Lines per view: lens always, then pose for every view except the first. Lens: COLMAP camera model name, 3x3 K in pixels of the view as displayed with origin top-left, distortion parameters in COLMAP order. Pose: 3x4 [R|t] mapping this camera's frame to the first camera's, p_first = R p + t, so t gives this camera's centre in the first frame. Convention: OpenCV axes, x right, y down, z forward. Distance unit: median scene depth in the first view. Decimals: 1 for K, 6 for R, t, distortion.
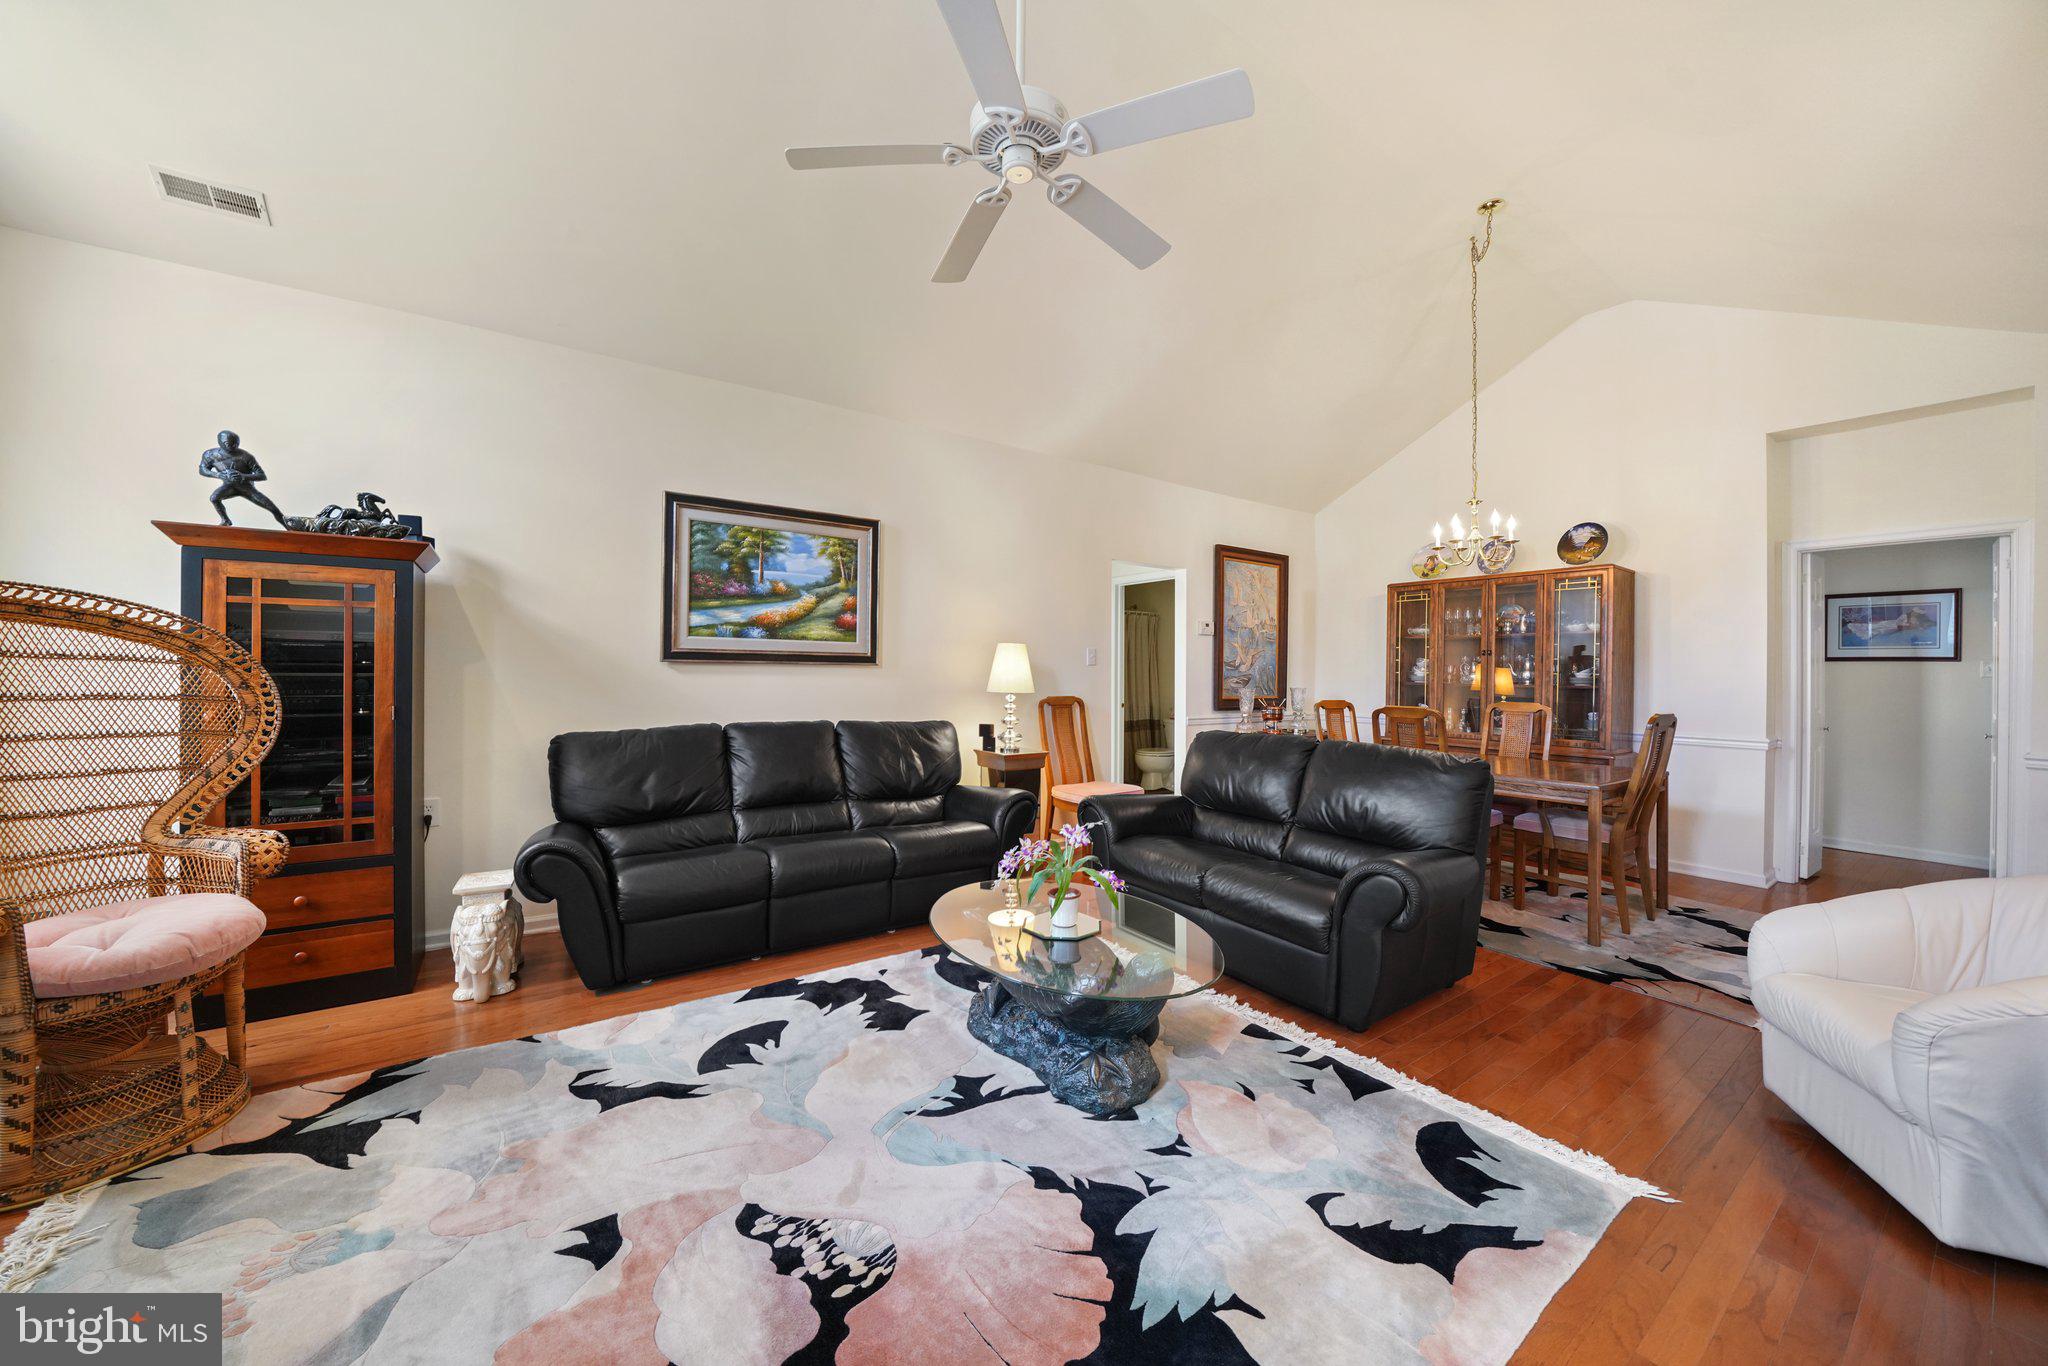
lens RADIAL K [[722.8, 0, 1004.7], [0, 722.8, 673.2], [0, 0, 1]] dist [-0.022655, 0.001912]
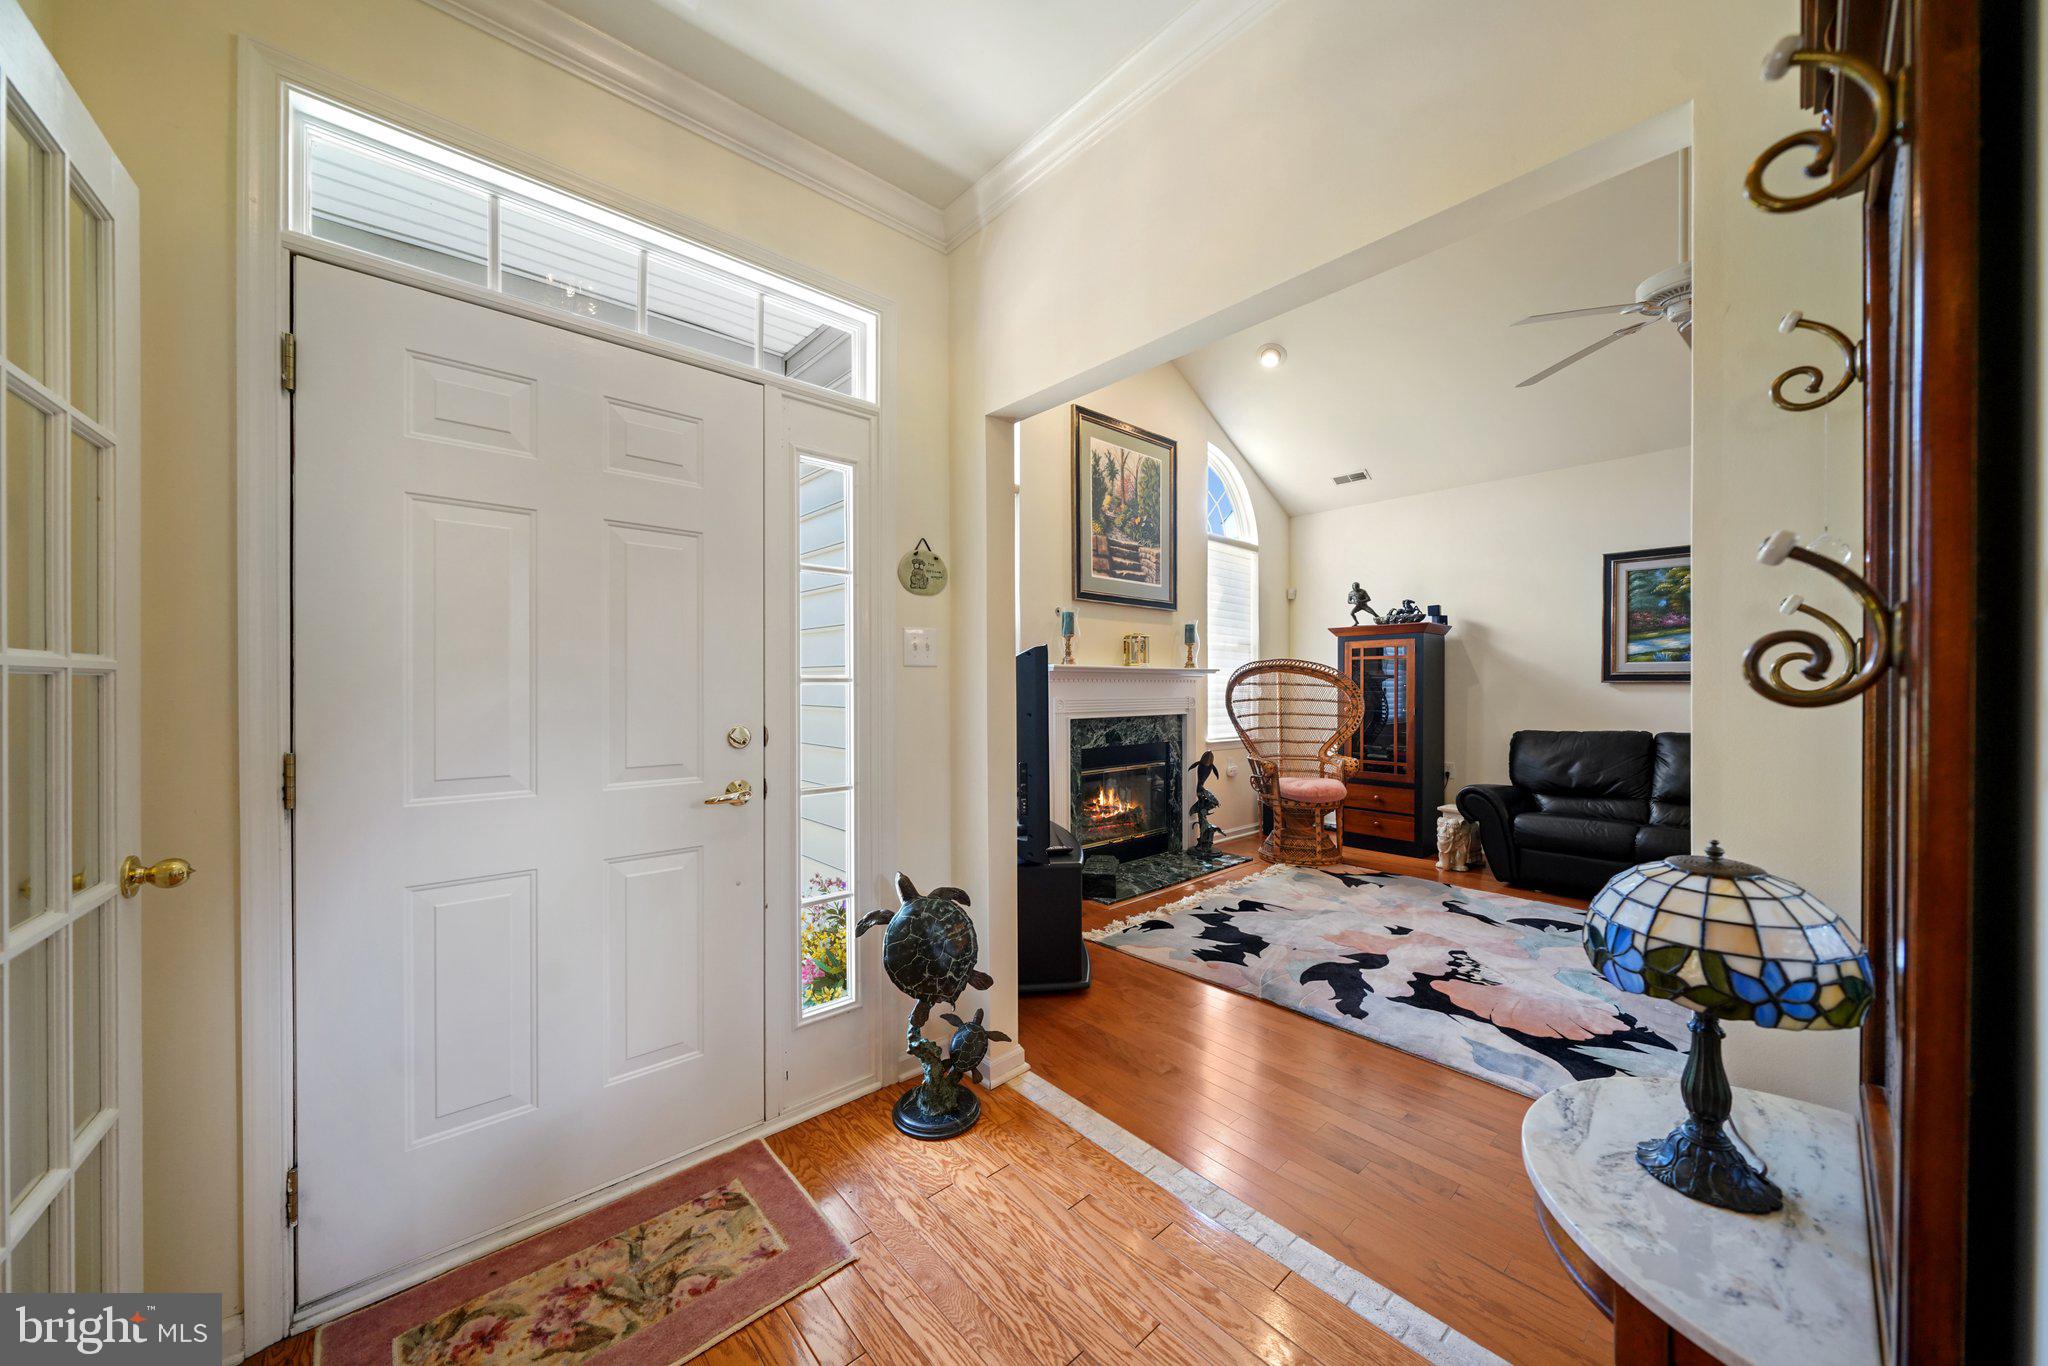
lens RADIAL K [[706.3, 0, 1031.6], [0, 706.3, 690.1], [0, 0, 1]] dist [-0.001187, -0.000191]
pose [[0.141215, -0.004922, -0.989967, 0.814419], [-0.003367, 0.999979, -0.005452, 0.010536], [0.989973, 0.004104, 0.141195, -0.280619]]
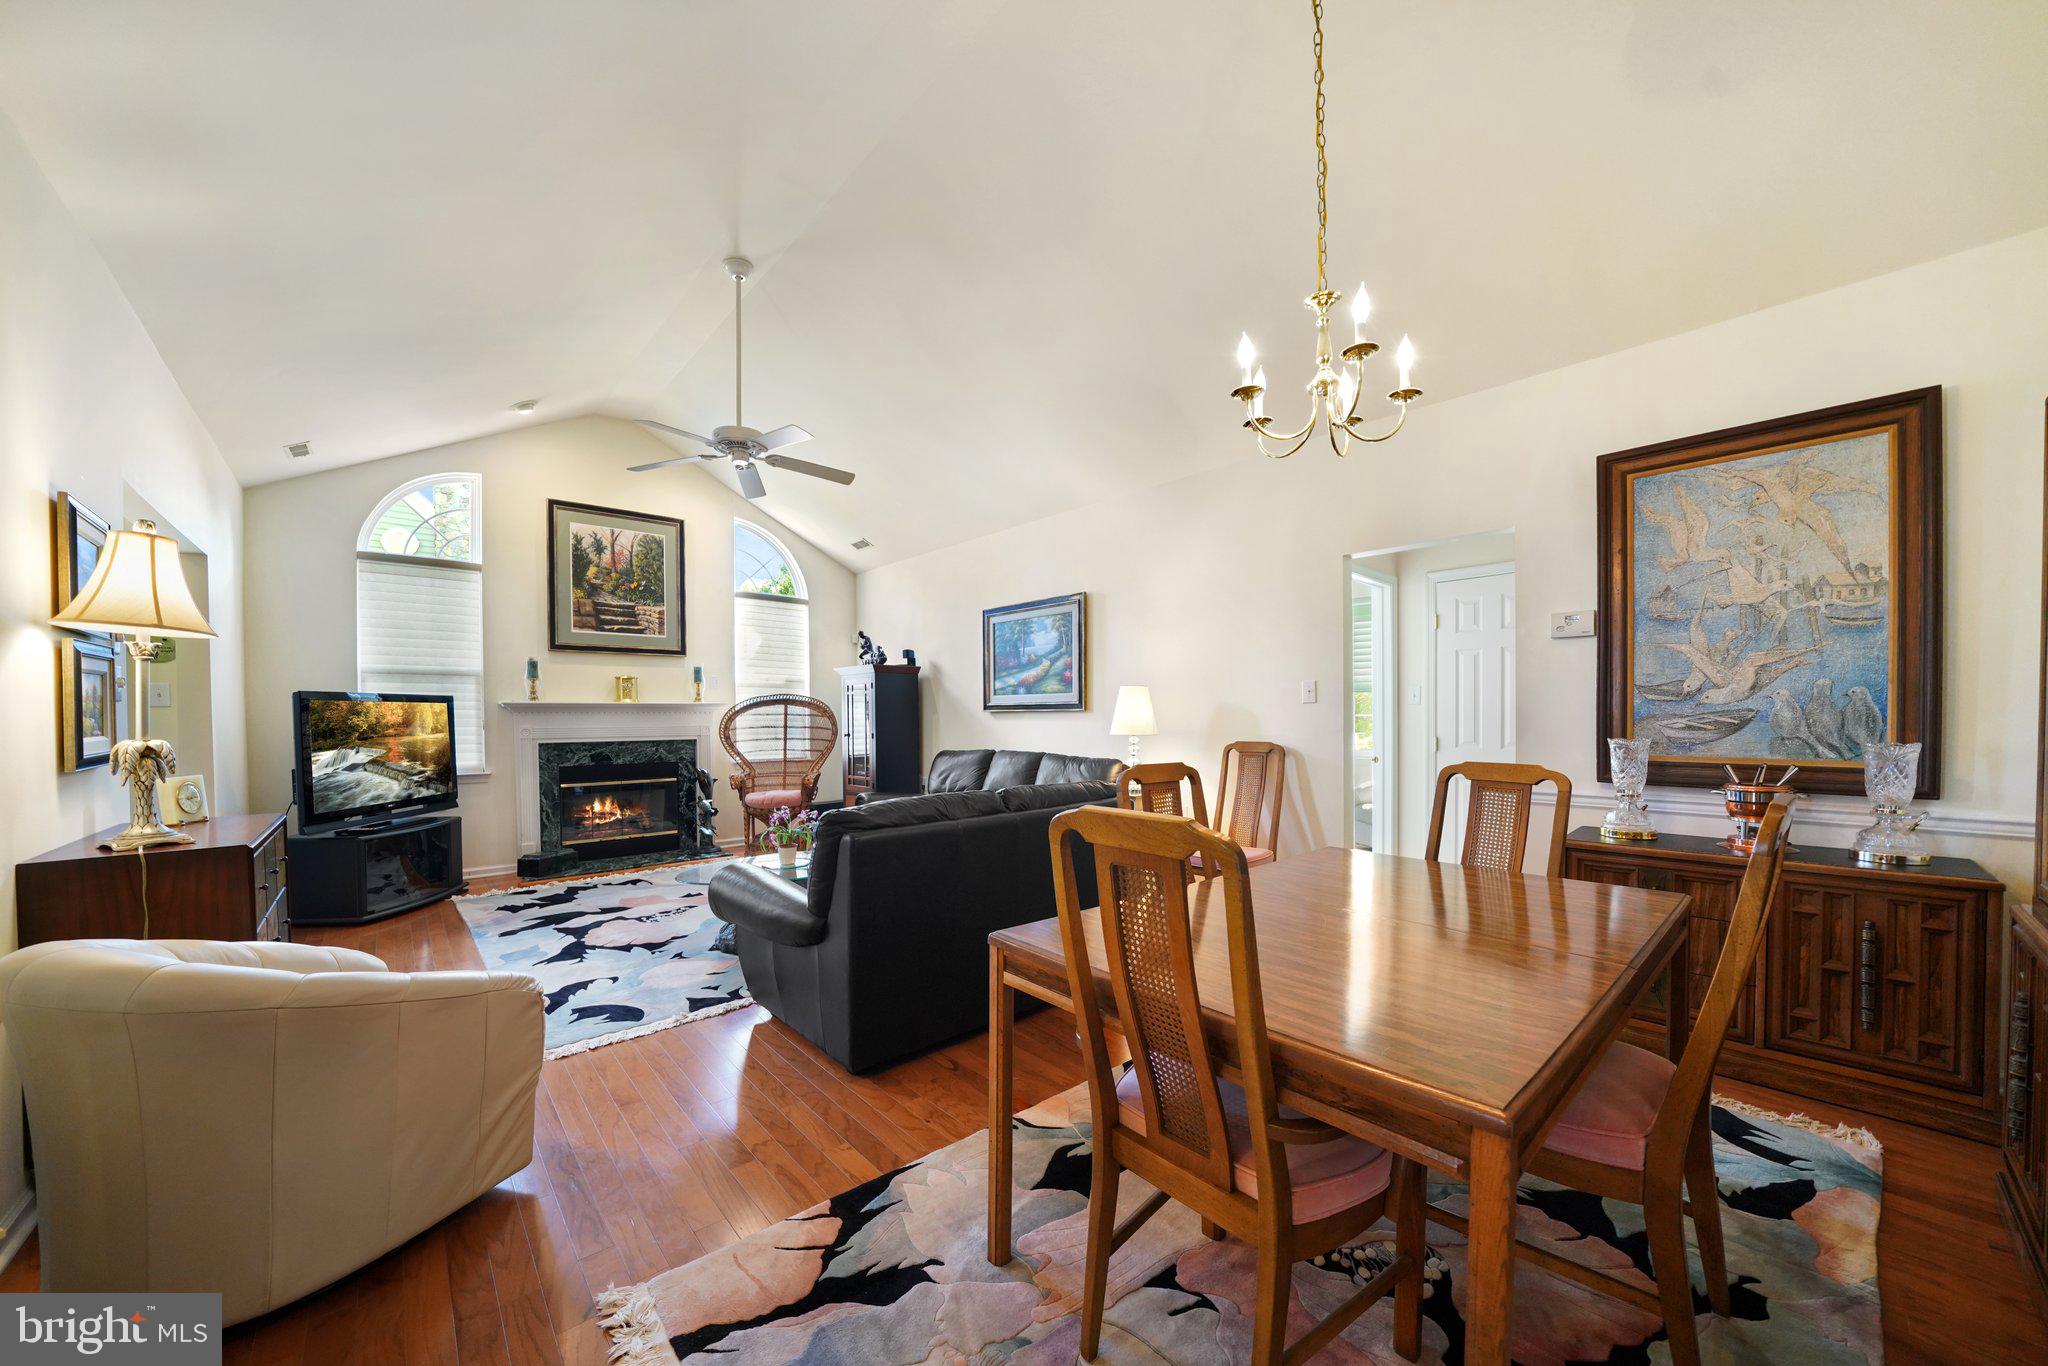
lens RADIAL K [[722.8, 0, 1043.0], [0, 722.8, 728.1], [0, 0, 1]] dist [-0.022655, 0.001912]
pose [[0.149753, 0.003542, -0.988717, 1.482973], [0.004229, 0.999982, 0.004223, 0.019574], [0.988714, -0.004814, 0.149736, 1.077367]]
